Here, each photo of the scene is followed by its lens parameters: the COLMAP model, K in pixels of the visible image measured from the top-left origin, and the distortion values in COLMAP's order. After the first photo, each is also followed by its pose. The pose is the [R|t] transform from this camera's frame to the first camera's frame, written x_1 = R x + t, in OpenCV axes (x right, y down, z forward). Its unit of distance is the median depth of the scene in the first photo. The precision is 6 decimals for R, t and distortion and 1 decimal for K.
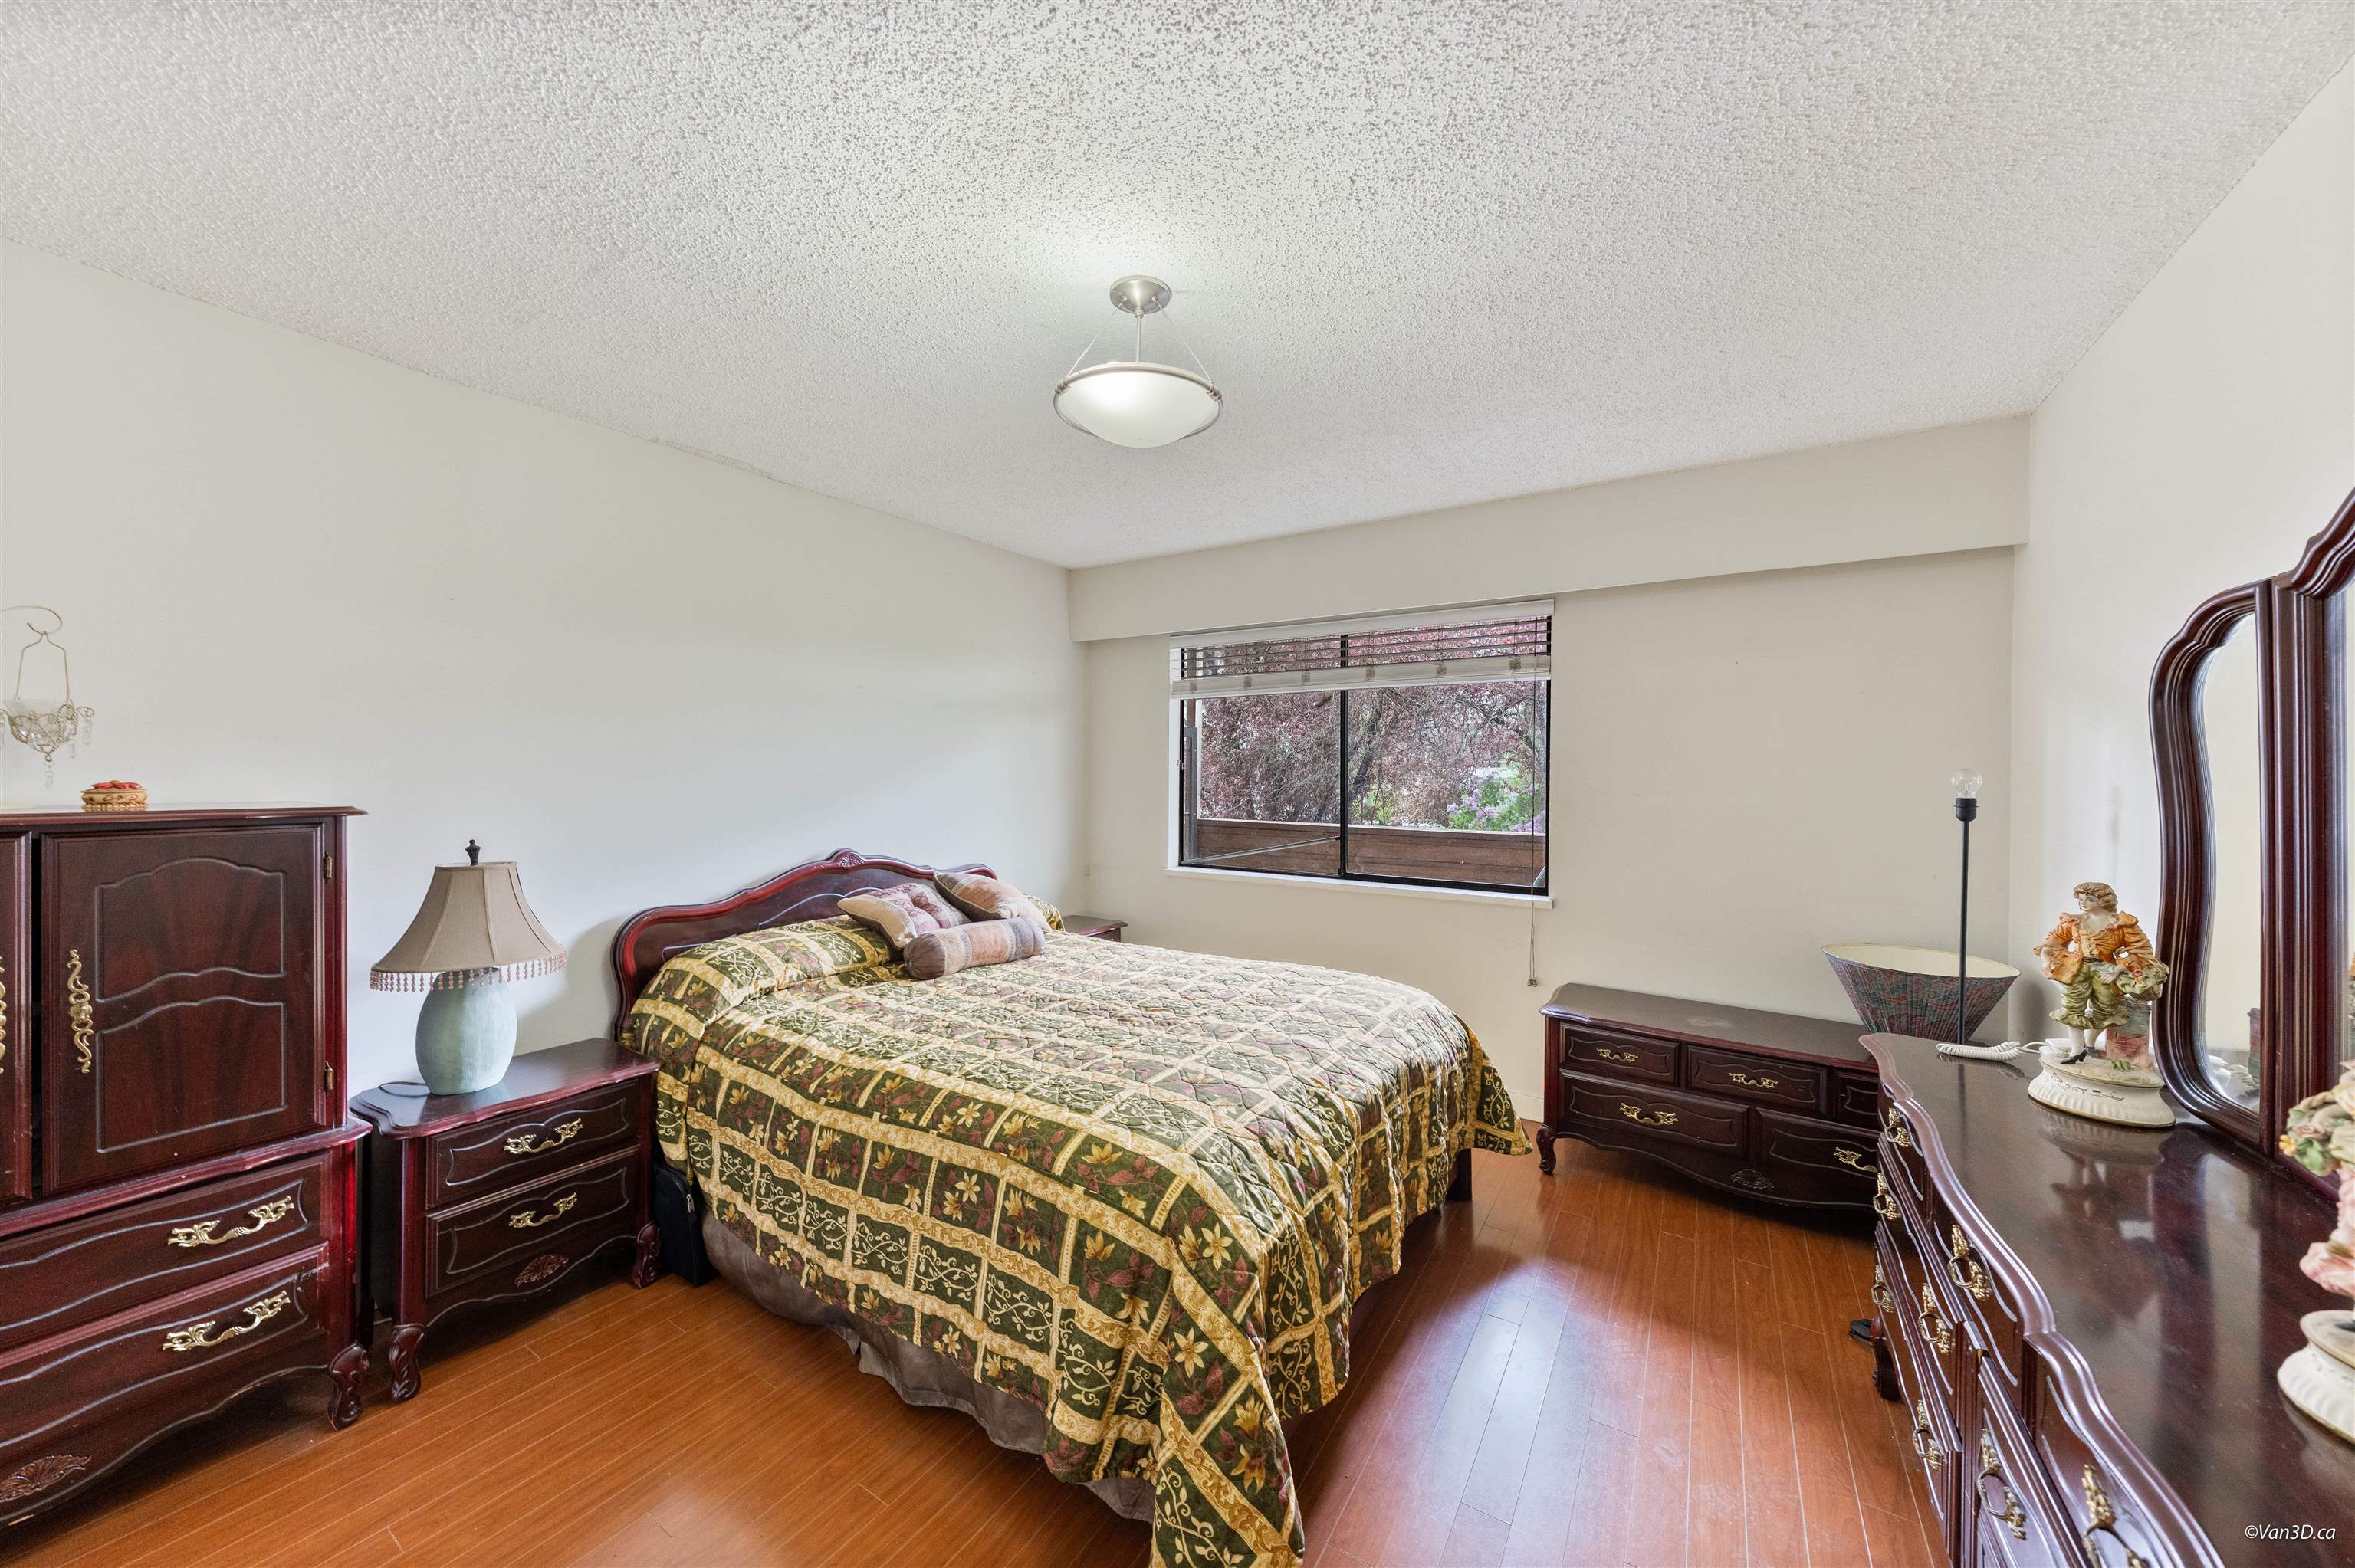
lens RADIAL K [[810.8, 0, 1171.2], [0, 810.8, 771.1], [0, 0, 1]] dist [-0.003142, -0.000062]
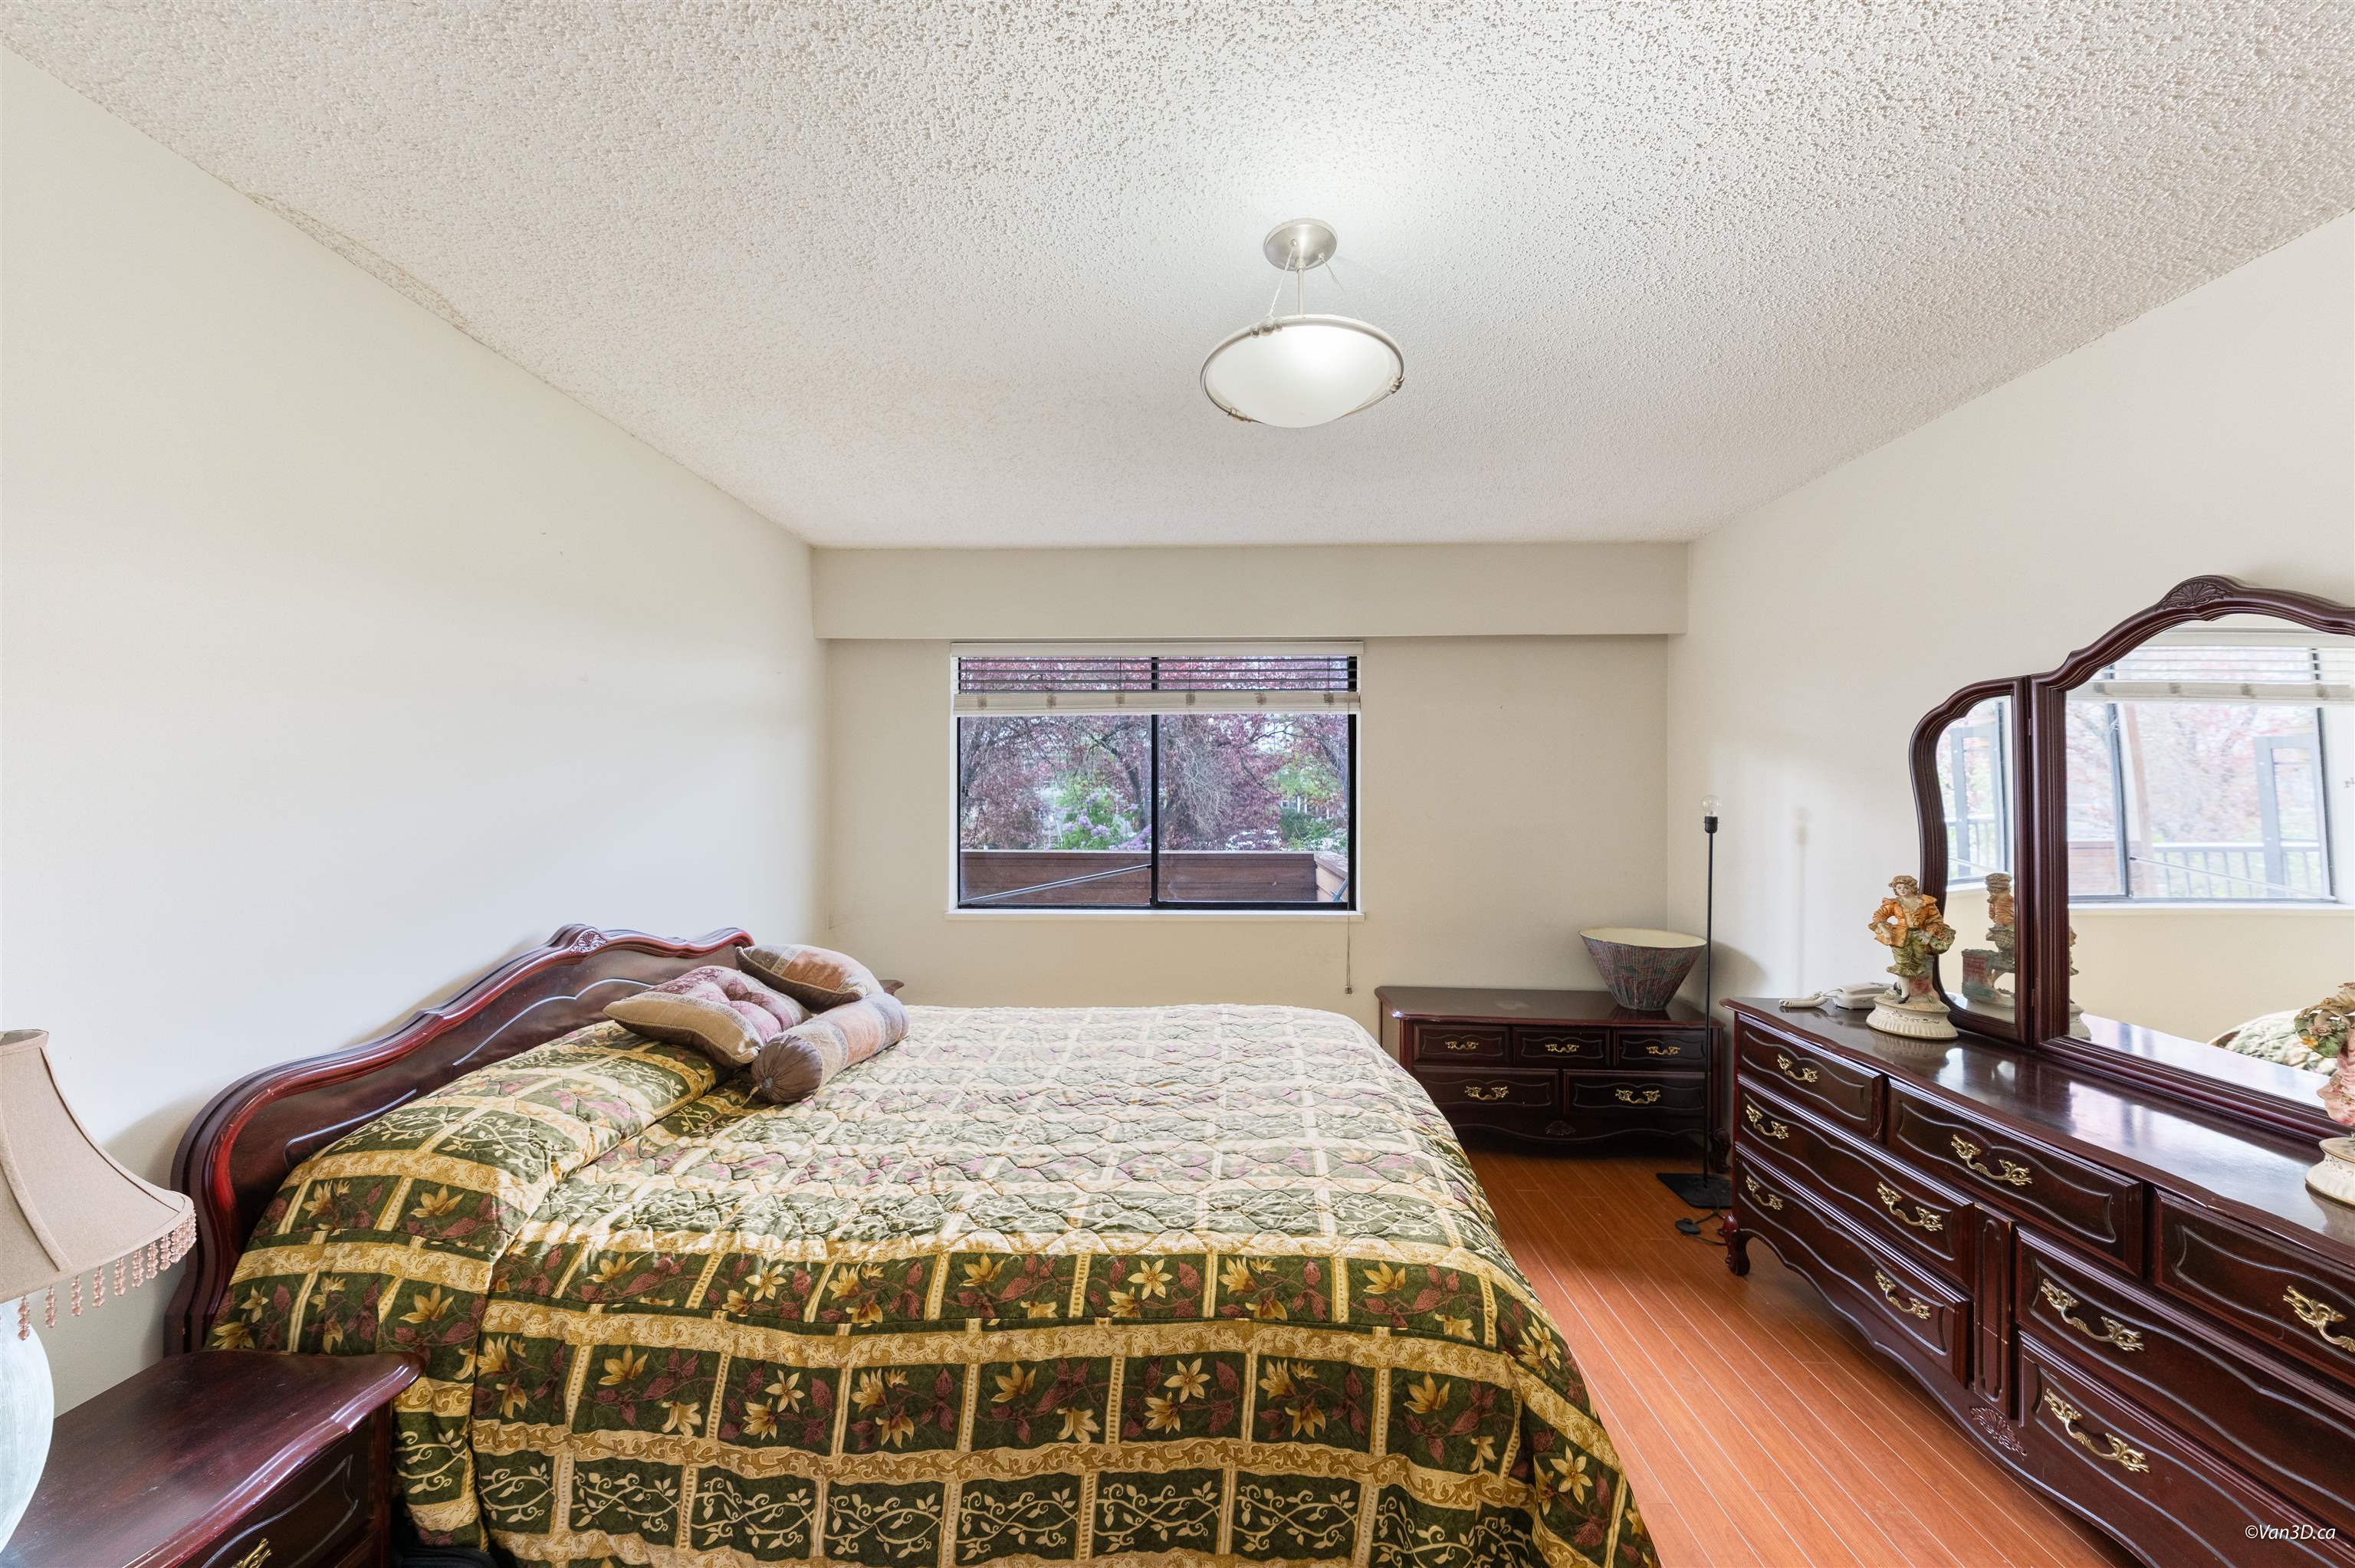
lens RADIAL K [[810.8, 0, 1164.3], [0, 810.8, 780.3], [0, 0, 1]] dist [-0.003142, -0.000062]
pose [[0.857523, 0.000415, 0.514446, -0.475448], [0.006305, 0.999916, -0.011315, -0.016385], [-0.514407, 0.012947, 0.857448, 0.274885]]
